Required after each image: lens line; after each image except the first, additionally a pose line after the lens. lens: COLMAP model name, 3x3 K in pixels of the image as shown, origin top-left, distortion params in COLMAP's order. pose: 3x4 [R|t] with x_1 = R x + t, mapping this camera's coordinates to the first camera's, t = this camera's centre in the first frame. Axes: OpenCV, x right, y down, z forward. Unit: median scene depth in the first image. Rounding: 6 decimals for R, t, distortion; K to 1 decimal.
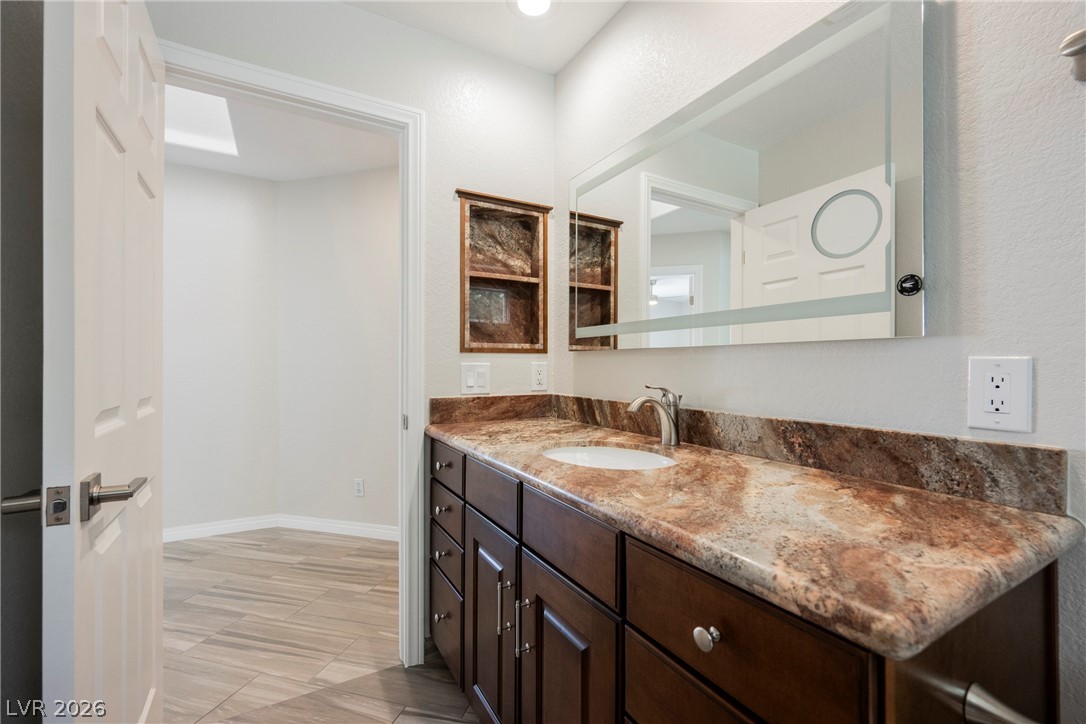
lens RADIAL K [[461.9, 0, 540.4], [0, 461.9, 360.2], [0, 0, 1]] dist [-0.006426, 0.001001]
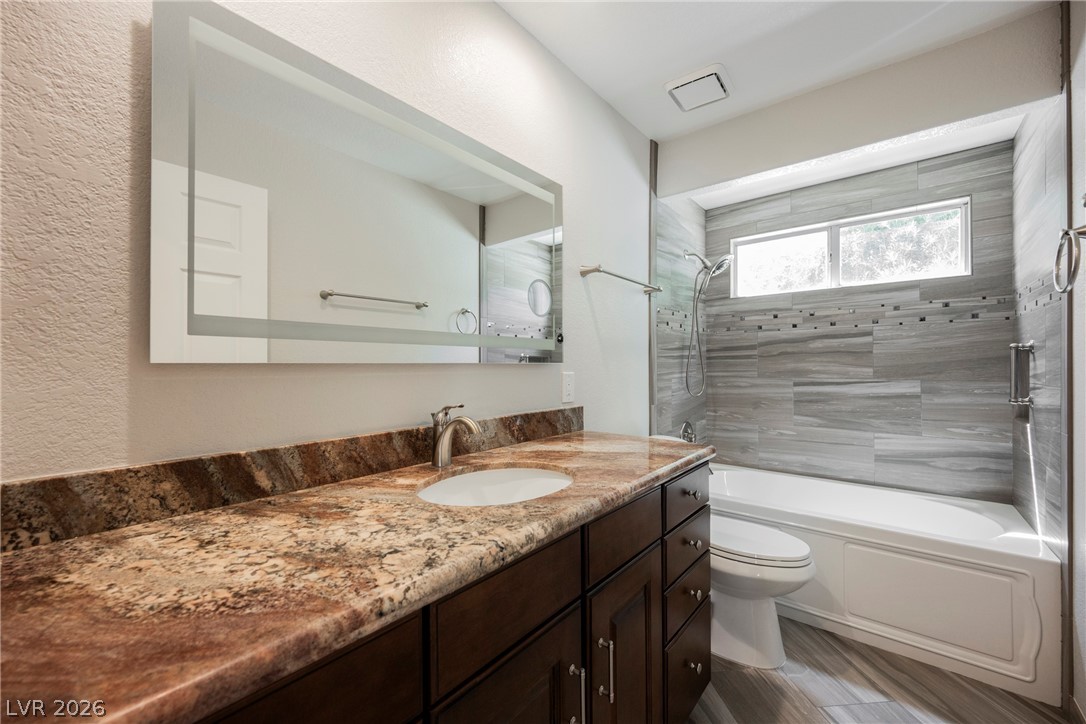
lens RADIAL K [[425.7, 0, 541.1], [0, 425.7, 365.2], [0, 0, 1]] dist [-0.001128, 0.000680]
pose [[-0.342820, 0.004154, 0.939392, -0.785979], [0.002944, 0.999990, -0.003348, -0.028000], [-0.939397, 0.001618, -0.342828, 1.385807]]
